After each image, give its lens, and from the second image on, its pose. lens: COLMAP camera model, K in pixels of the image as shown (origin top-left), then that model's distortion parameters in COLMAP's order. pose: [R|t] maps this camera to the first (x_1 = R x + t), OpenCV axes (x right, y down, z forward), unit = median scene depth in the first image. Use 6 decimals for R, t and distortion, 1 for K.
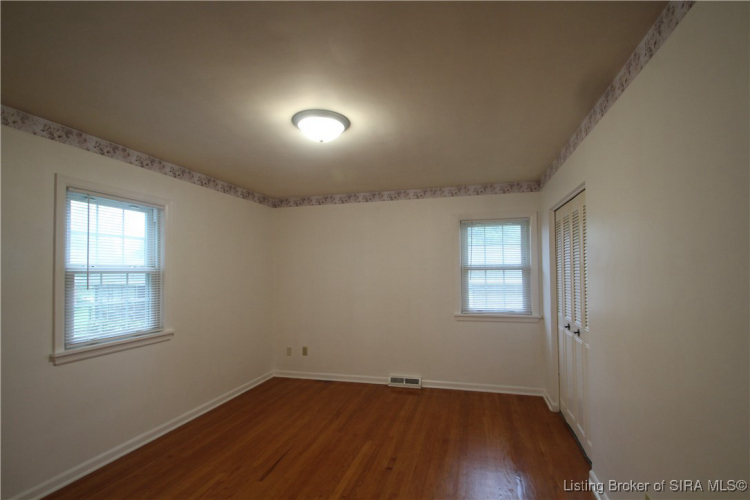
lens RADIAL K [[354.3, 0, 381.6], [0, 354.3, 250.3], [0, 0, 1]] dist [0.007871, -0.010454]
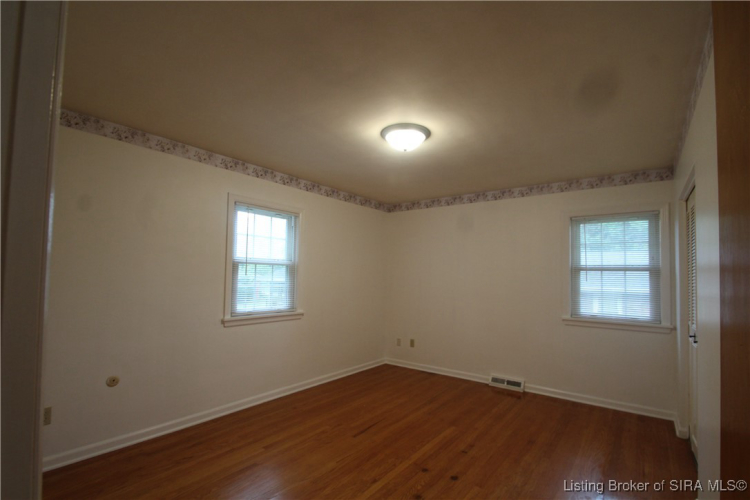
lens RADIAL K [[354.3, 0, 377.4], [0, 354.3, 249.8], [0, 0, 1]] dist [0.007871, -0.010454]
pose [[0.922013, -0.001010, -0.387158, 0.139086], [-0.006674, 0.999807, -0.018502, 0.026068], [0.387102, 0.019643, 0.921828, -0.060729]]
